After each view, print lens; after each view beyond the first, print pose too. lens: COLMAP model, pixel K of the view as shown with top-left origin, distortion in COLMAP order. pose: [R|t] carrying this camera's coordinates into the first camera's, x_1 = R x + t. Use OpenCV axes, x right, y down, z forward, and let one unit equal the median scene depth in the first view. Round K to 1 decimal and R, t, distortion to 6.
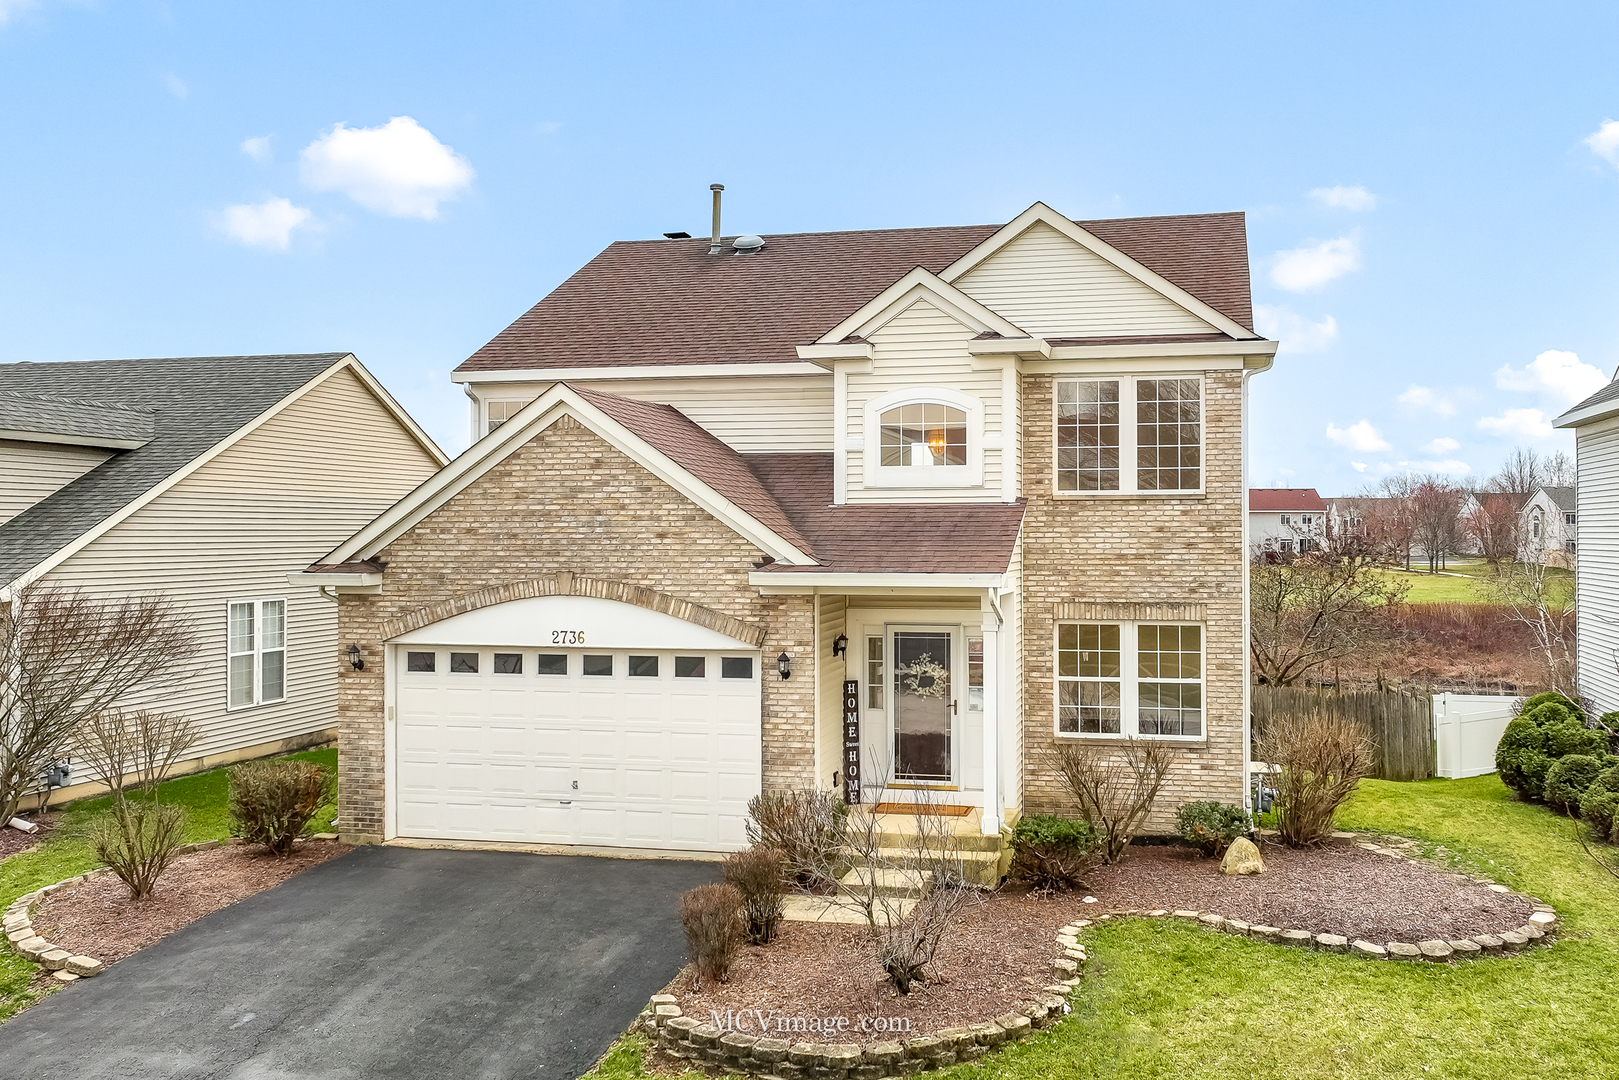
lens RADIAL K [[1486.9, 0, 869.6], [0, 1486.9, 536.0], [0, 0, 1]] dist [0.015856, 0.005530]
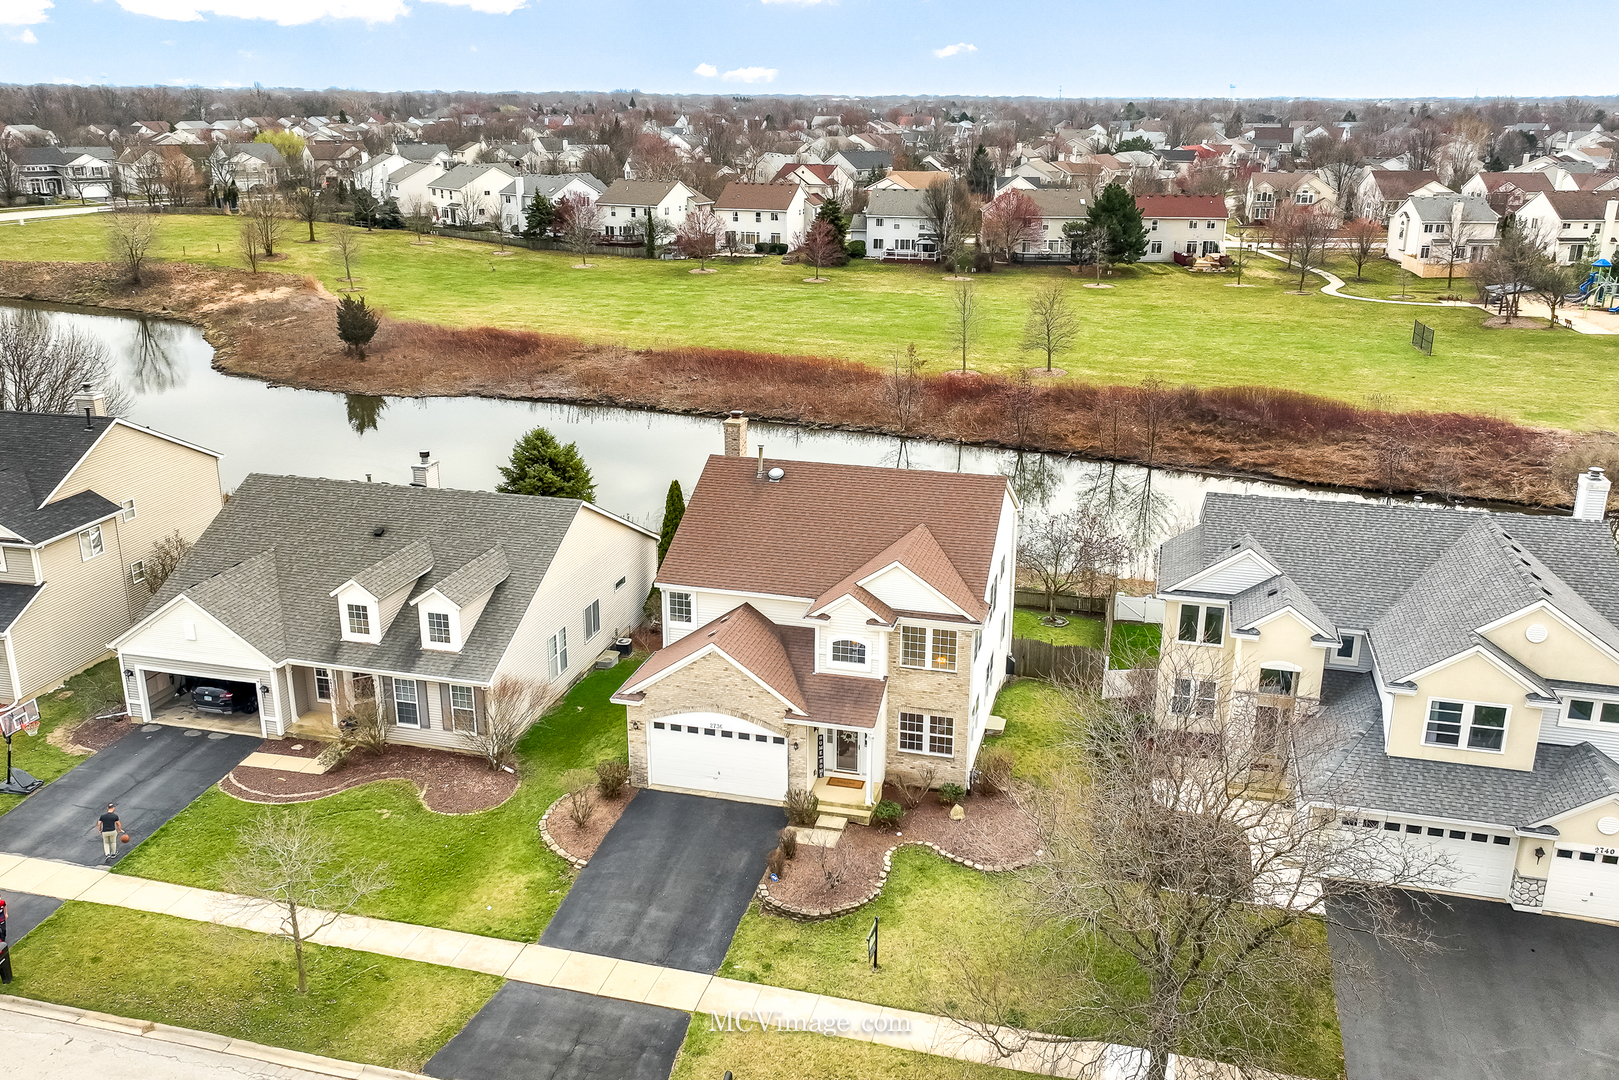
lens RADIAL K [[1350.2, 0, 823.4], [0, 1350.2, 541.5], [0, 0, 1]] dist [0.014102, 0.013001]
pose [[0.999680, 0.013469, -0.021403, 0.040048], [-0.005969, 0.948125, 0.317842, -1.012406], [0.024574, -0.317613, 0.947902, -1.194568]]
